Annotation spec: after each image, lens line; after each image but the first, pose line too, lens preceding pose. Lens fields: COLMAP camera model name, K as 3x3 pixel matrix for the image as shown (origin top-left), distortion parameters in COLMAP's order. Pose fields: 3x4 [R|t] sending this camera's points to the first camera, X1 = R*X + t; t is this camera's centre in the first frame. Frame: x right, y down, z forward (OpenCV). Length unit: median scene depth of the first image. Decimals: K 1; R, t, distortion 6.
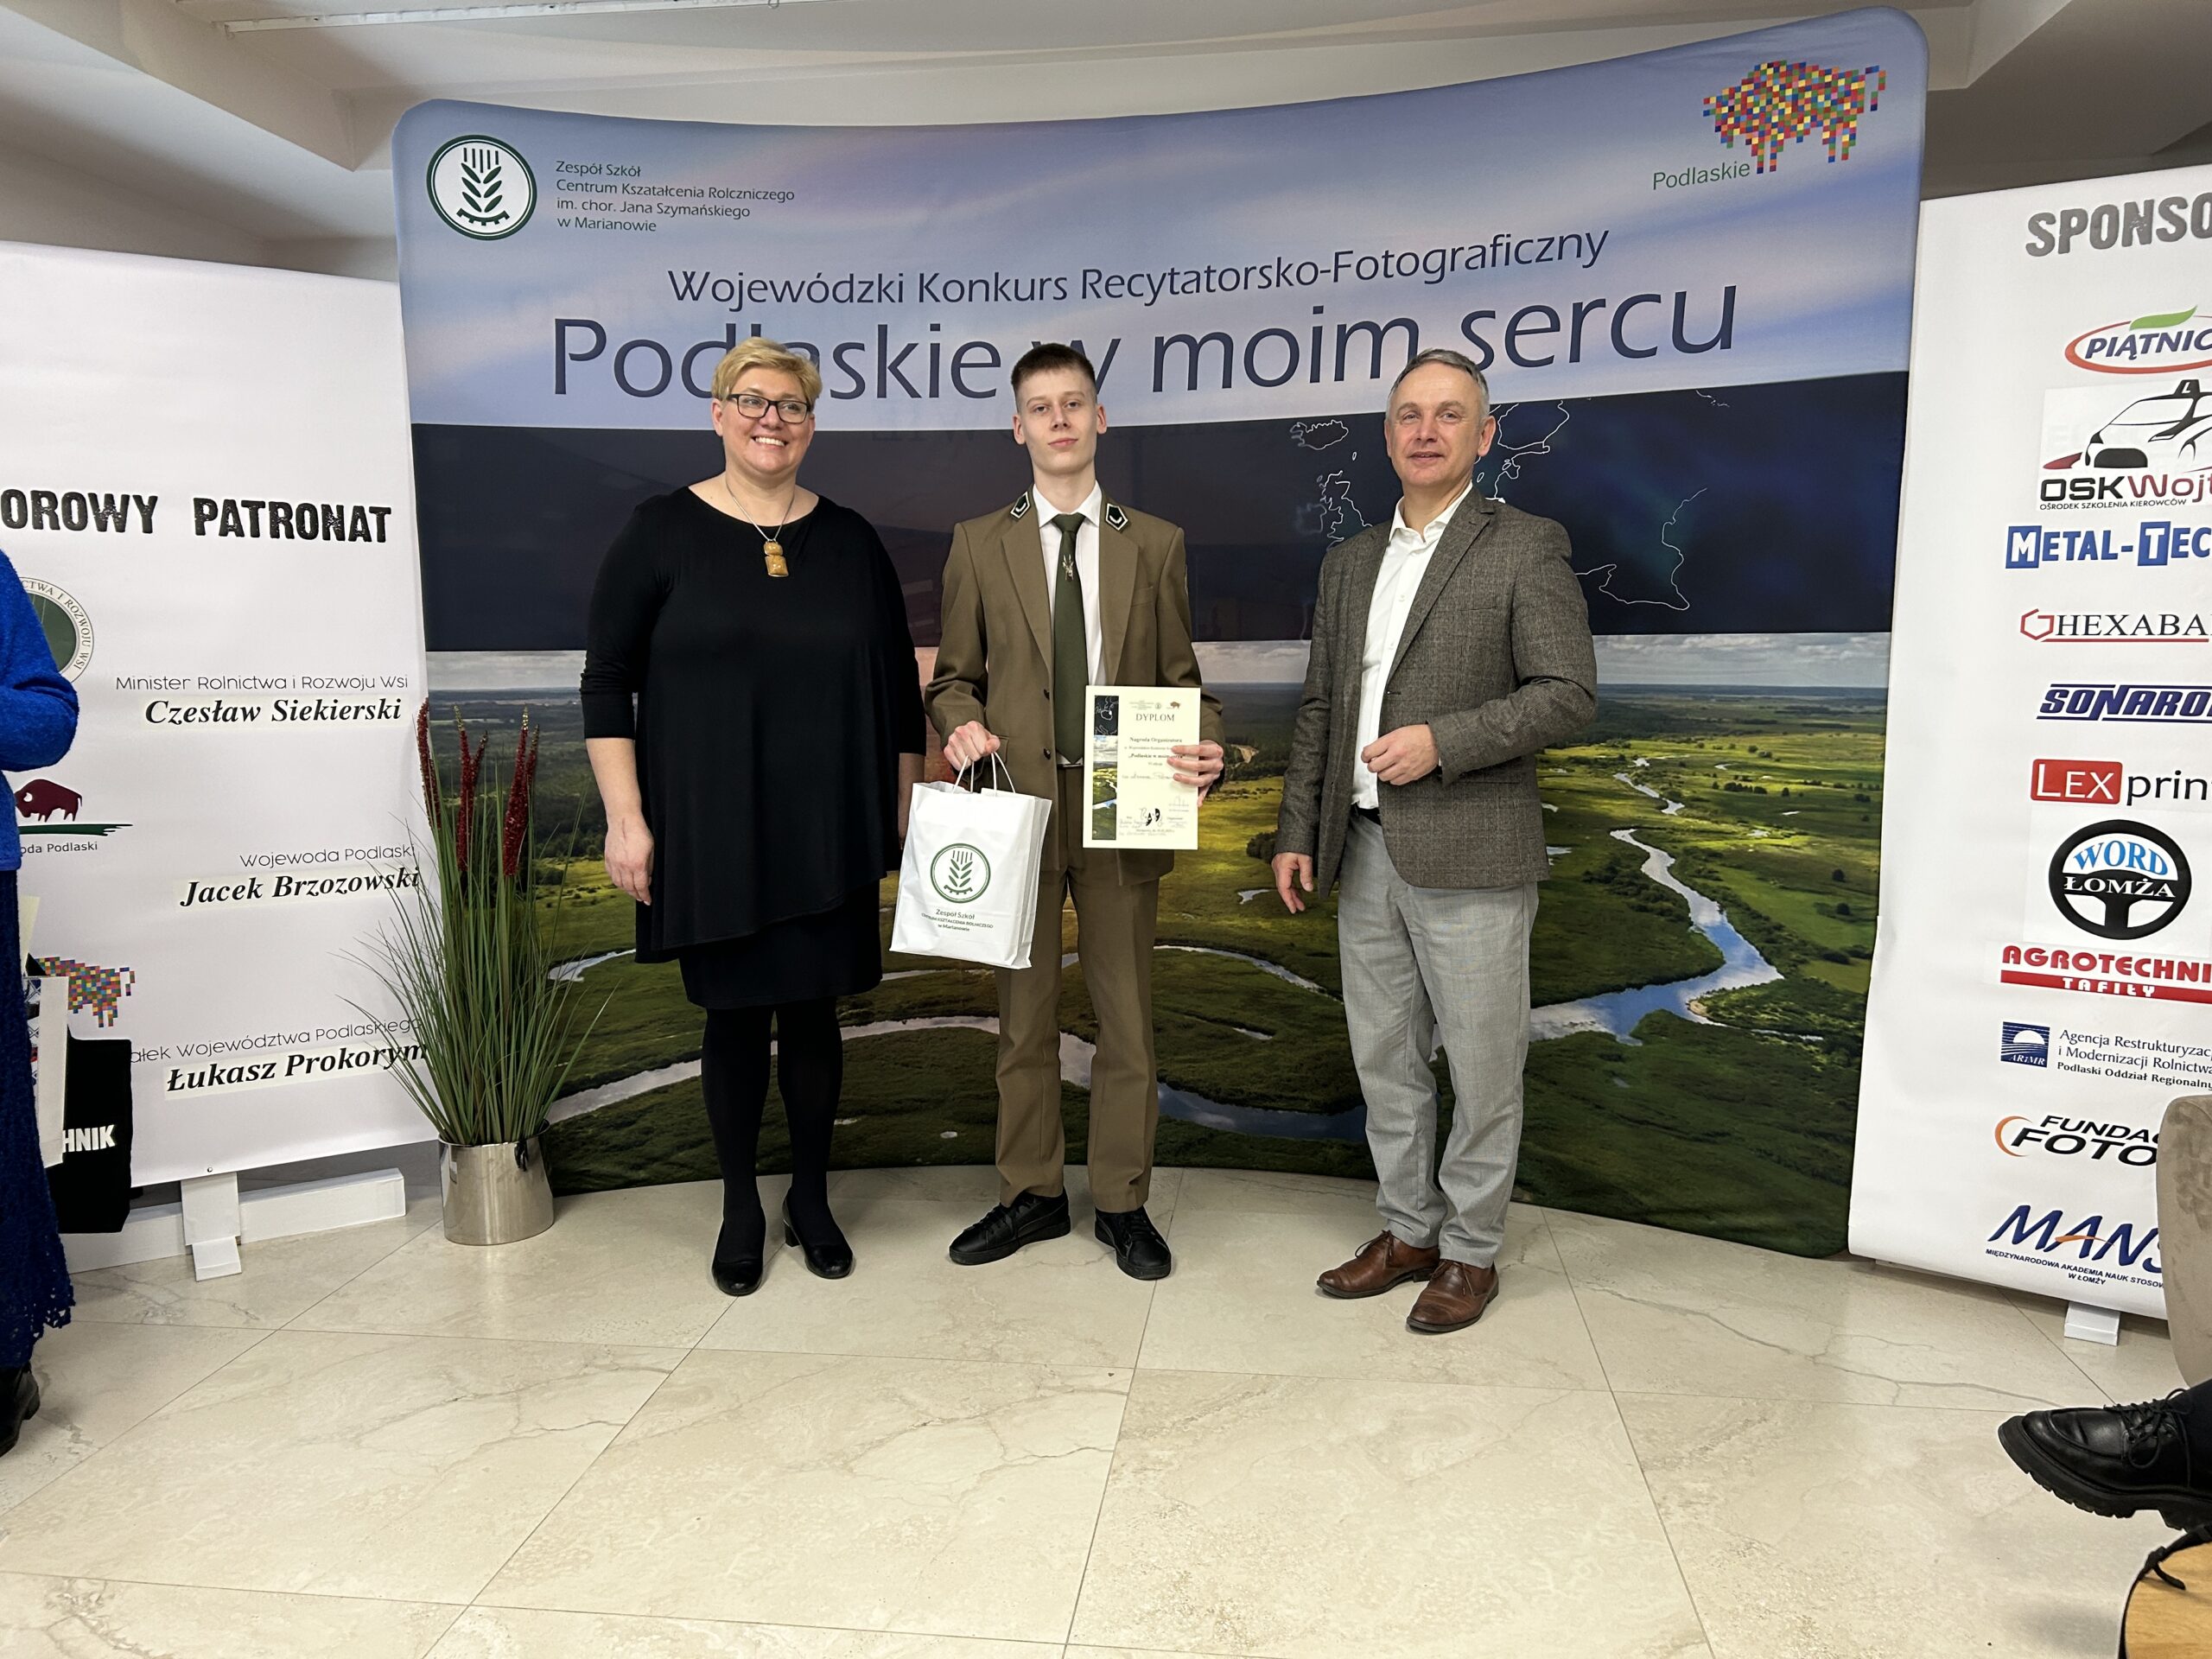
lens RADIAL K [[1668.5, 0, 1094.0], [0, 1668.5, 840.2], [0, 0, 1]] dist [0.036136, -0.036935]
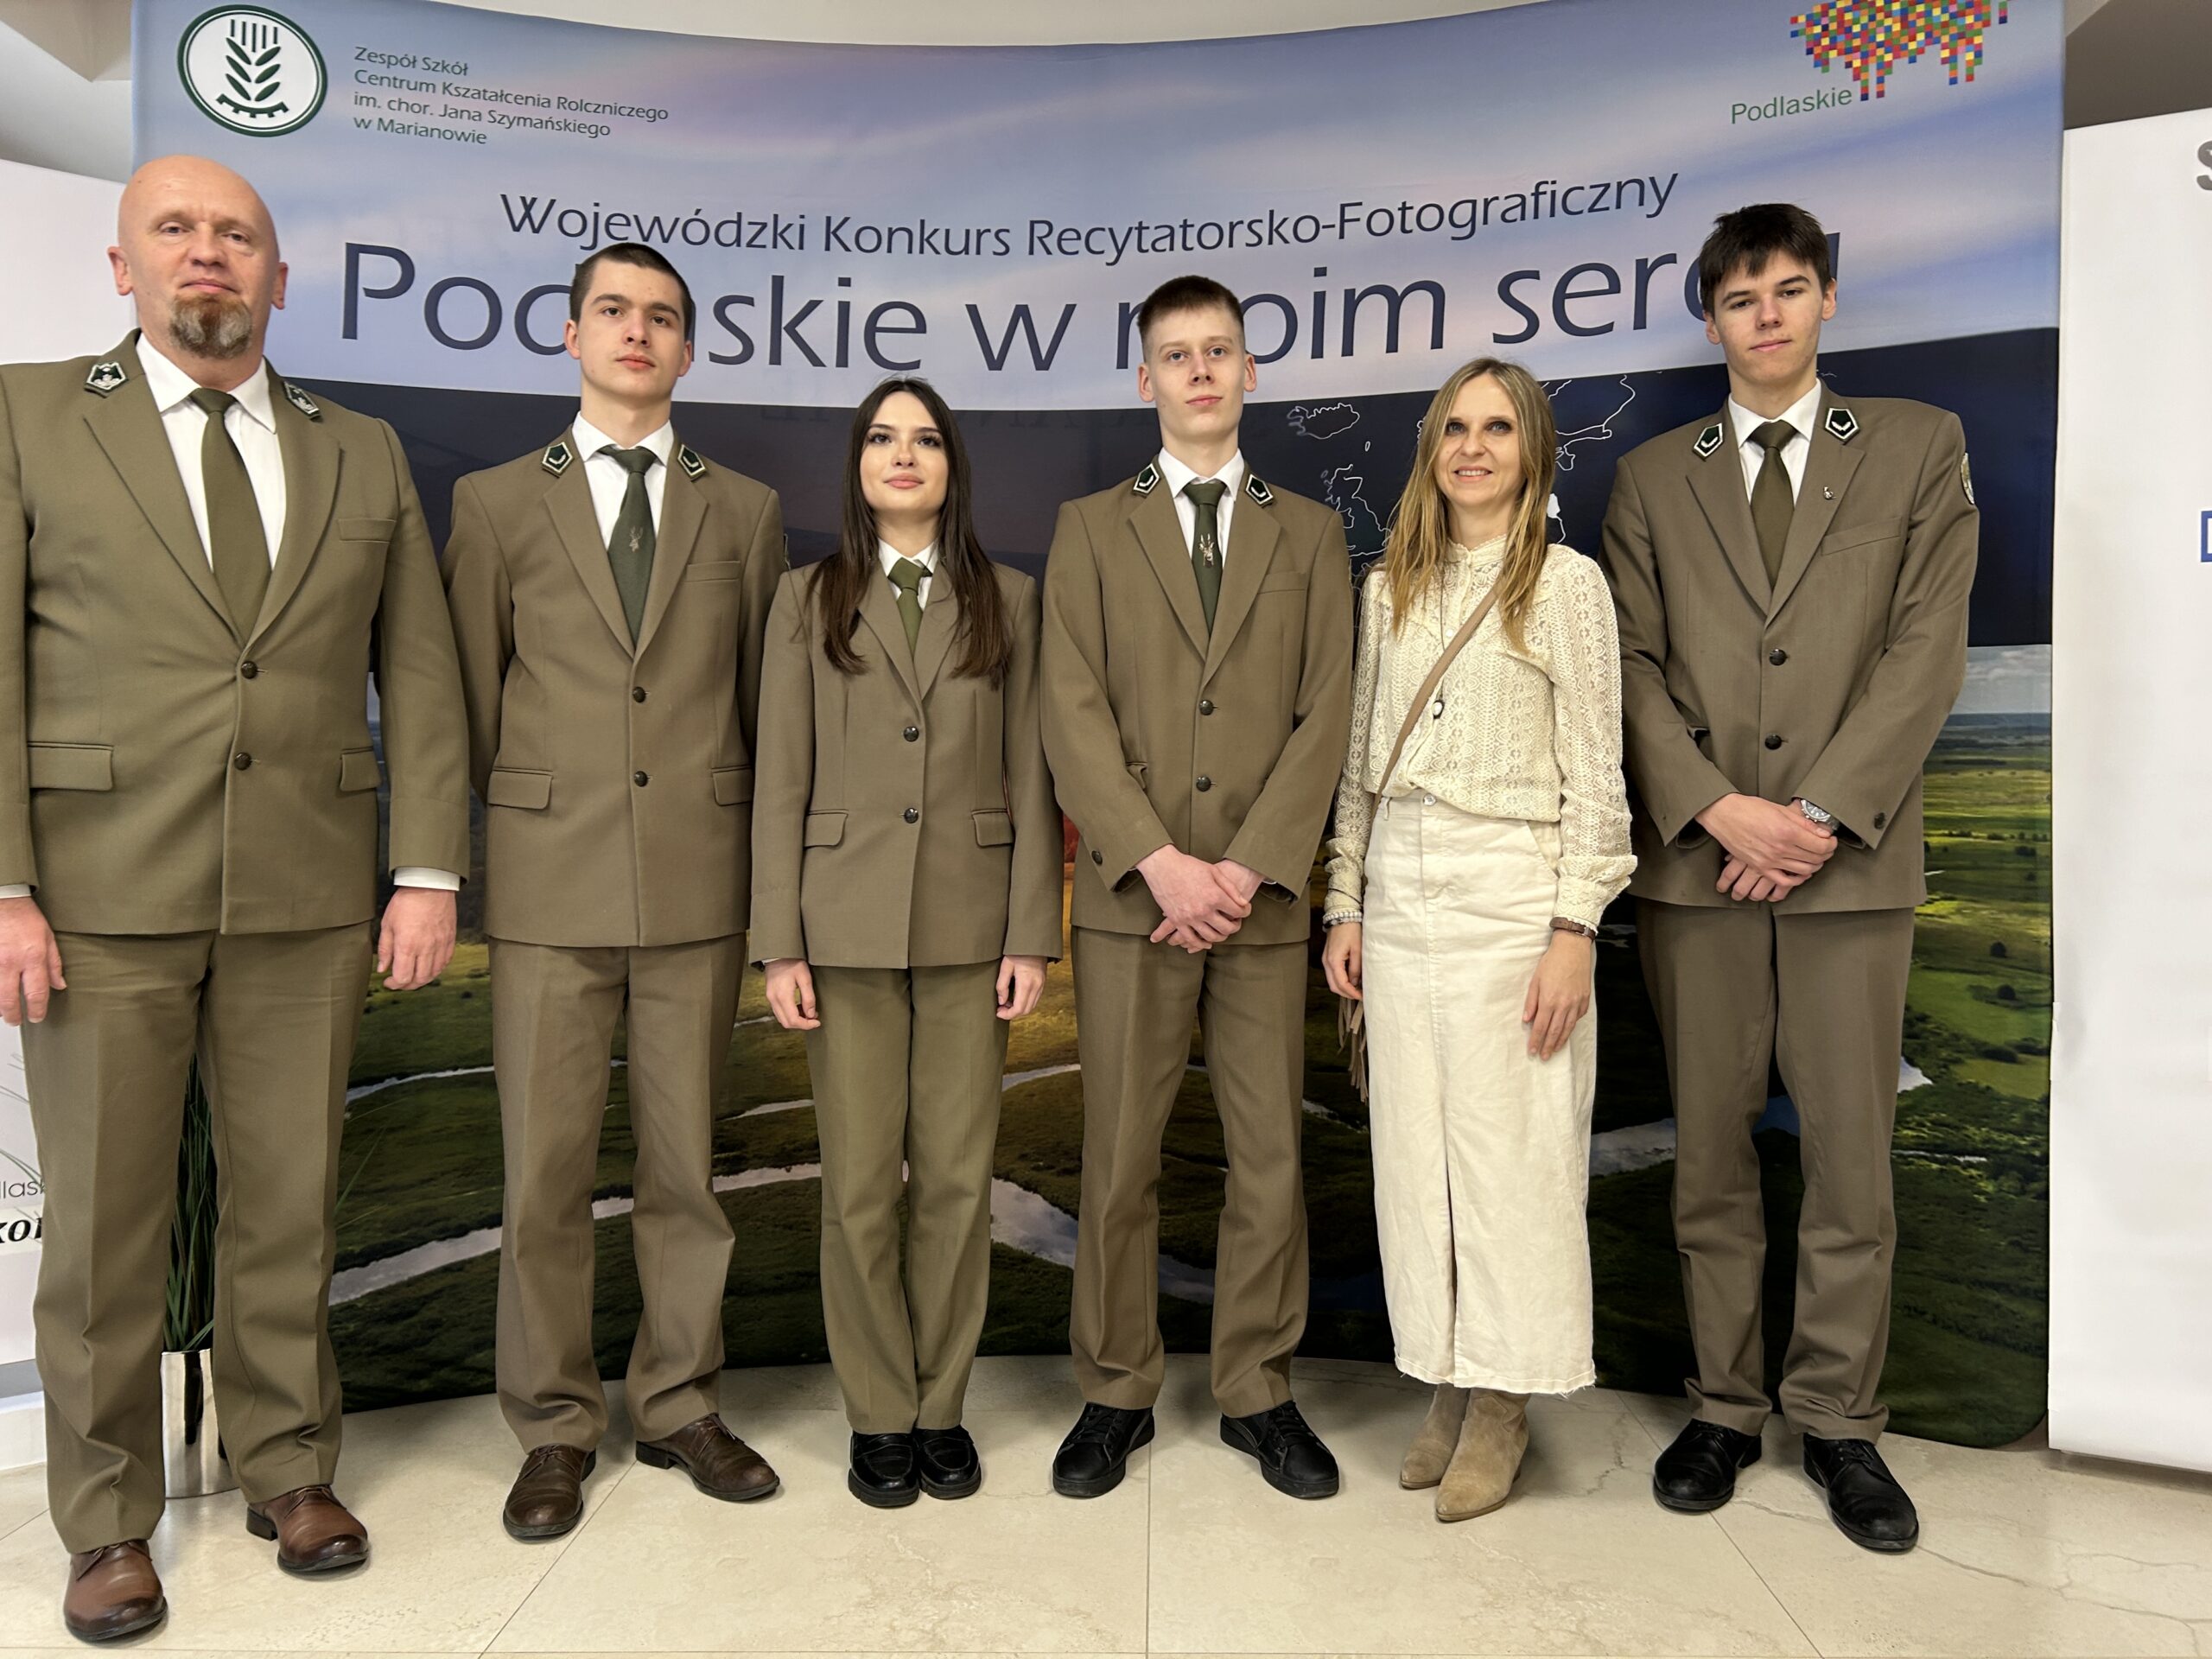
lens RADIAL K [[1653.9, 0, 1116.5], [0, 1653.9, 838.8], [0, 0, 1]] dist [0.021799, -0.008926]
pose [[0.993836, 0.004348, 0.110779, -0.056249], [0.007787, 0.994026, -0.108870, 0.048740], [-0.110590, 0.109061, 0.987864, 0.248915]]
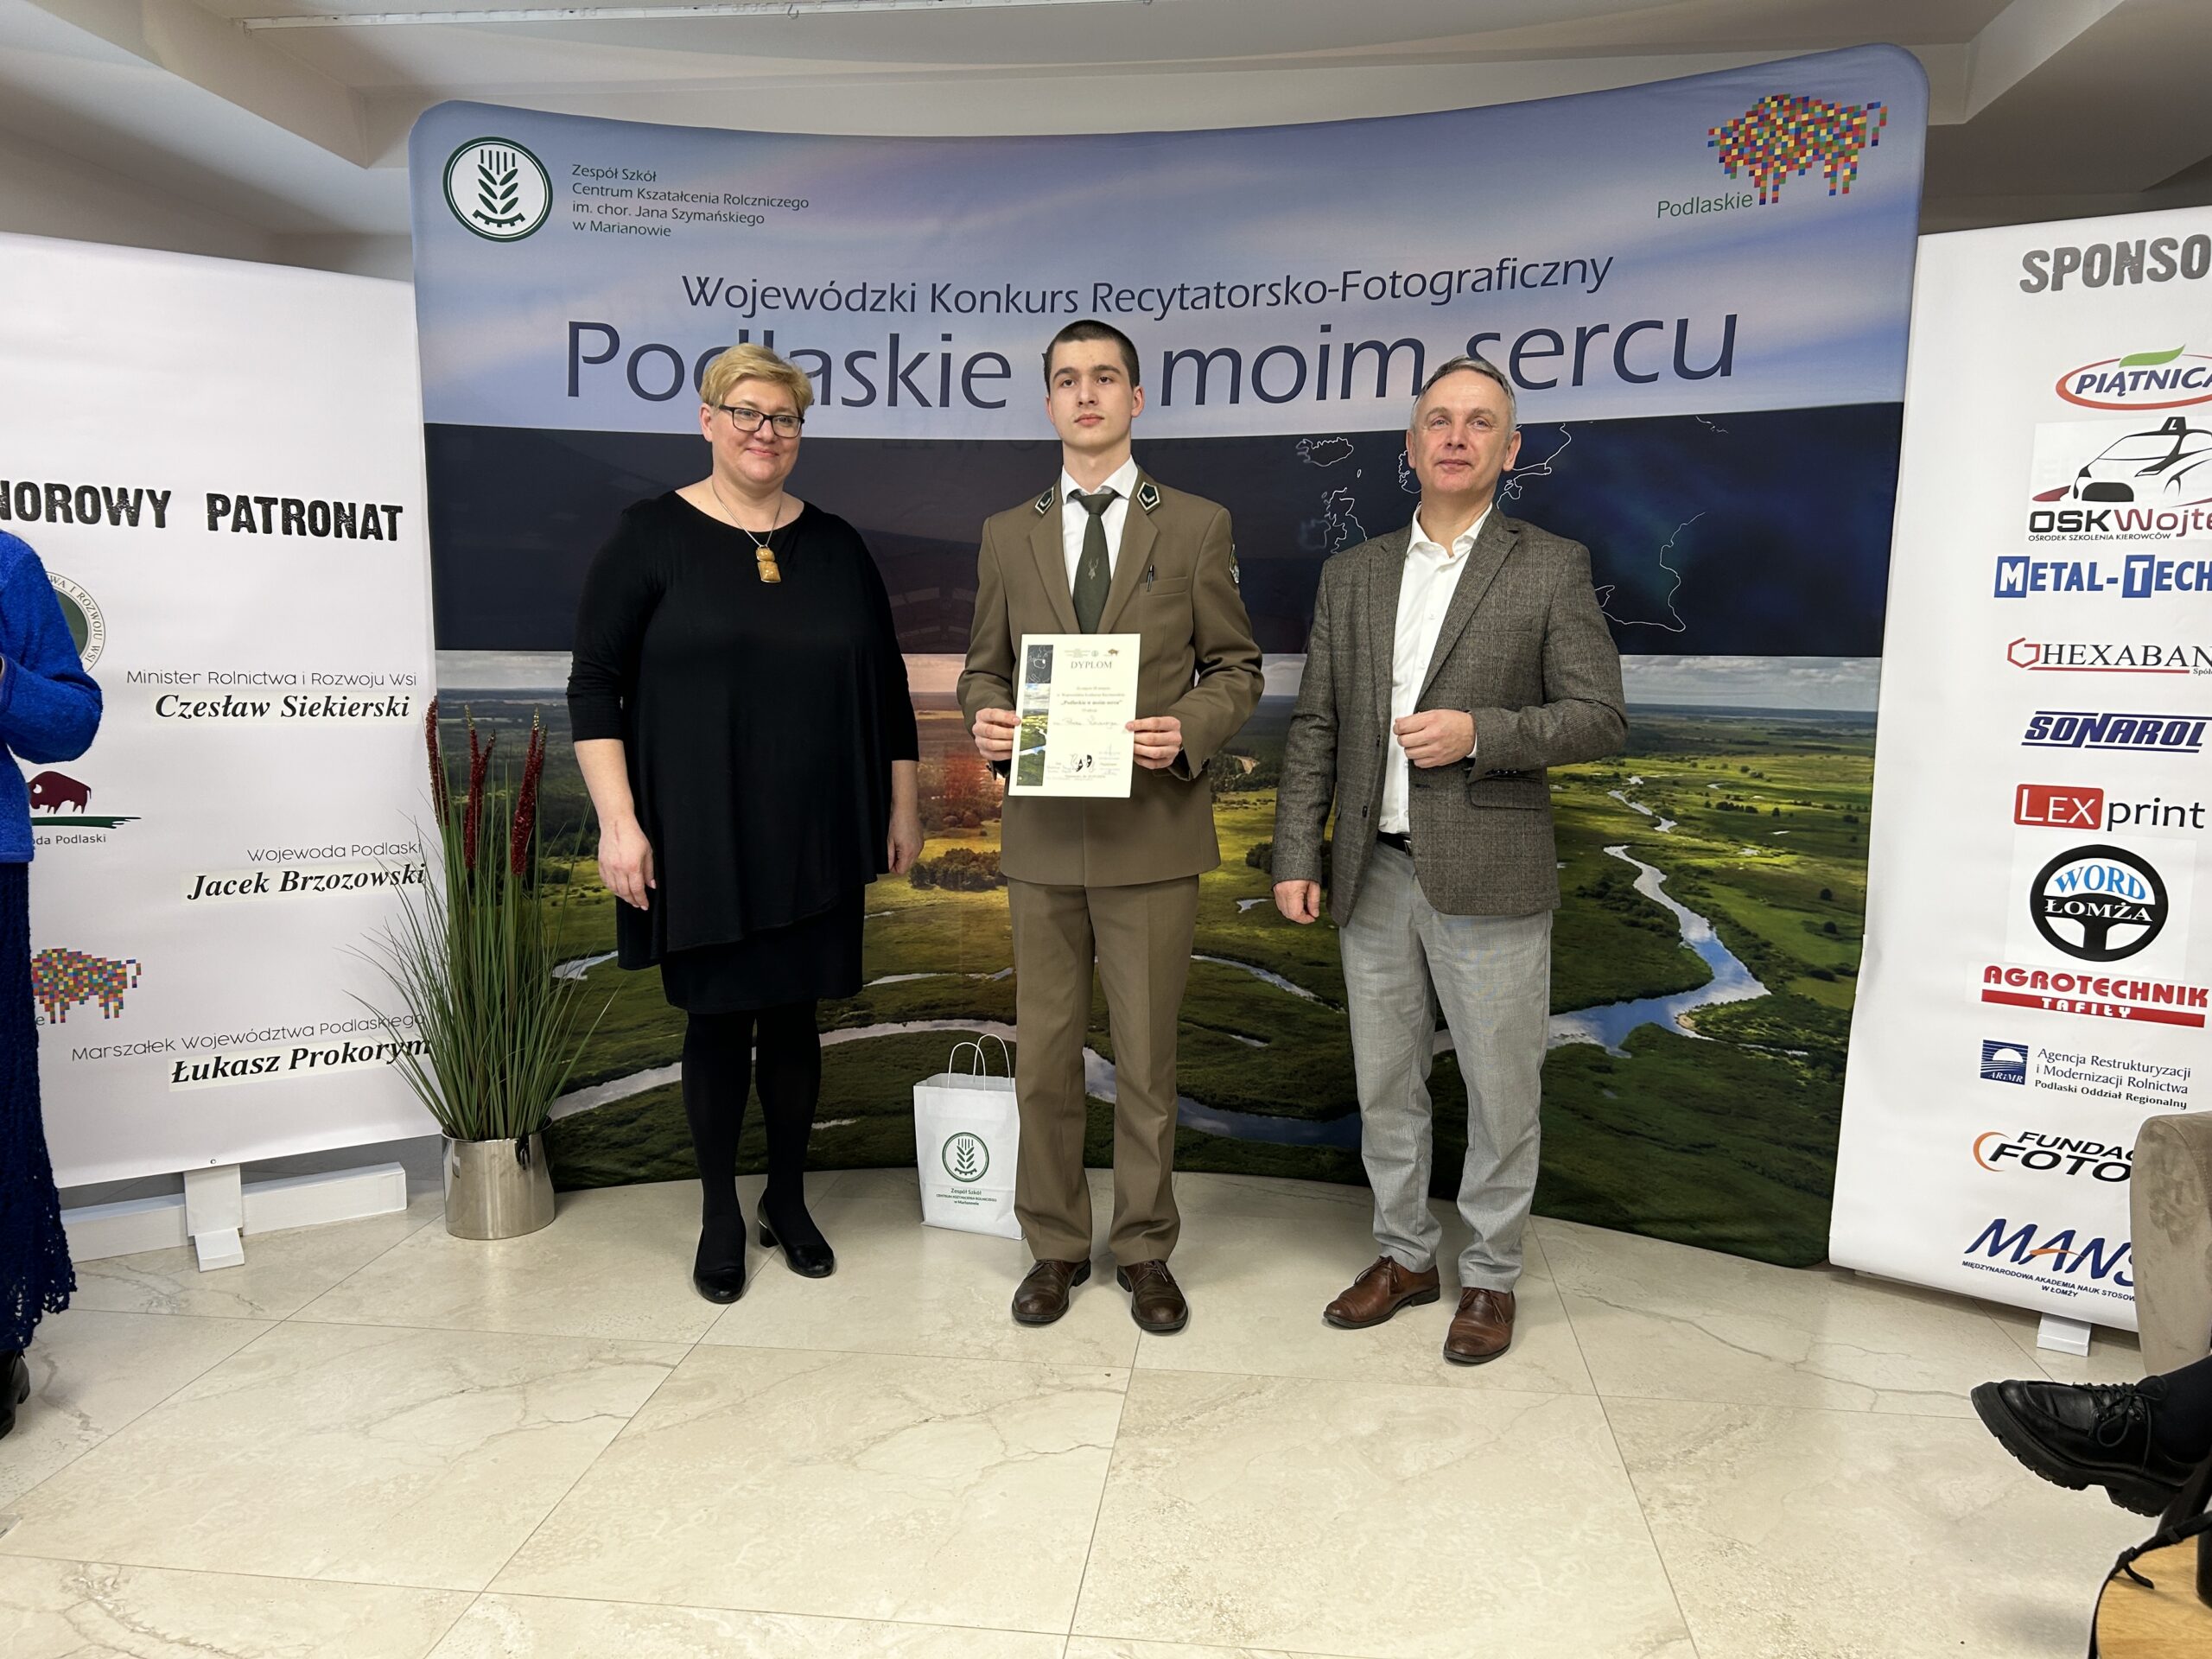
lens RADIAL K [[1669.6, 0, 1104.1], [0, 1669.6, 853.1], [0, 0, 1]] dist [0.036335, -0.037585]
pose [[0.999750, 0.015716, 0.015930, -0.011963], [-0.015812, 0.999857, 0.005935, -0.003084], [-0.015835, -0.006185, 0.999855, -0.014500]]
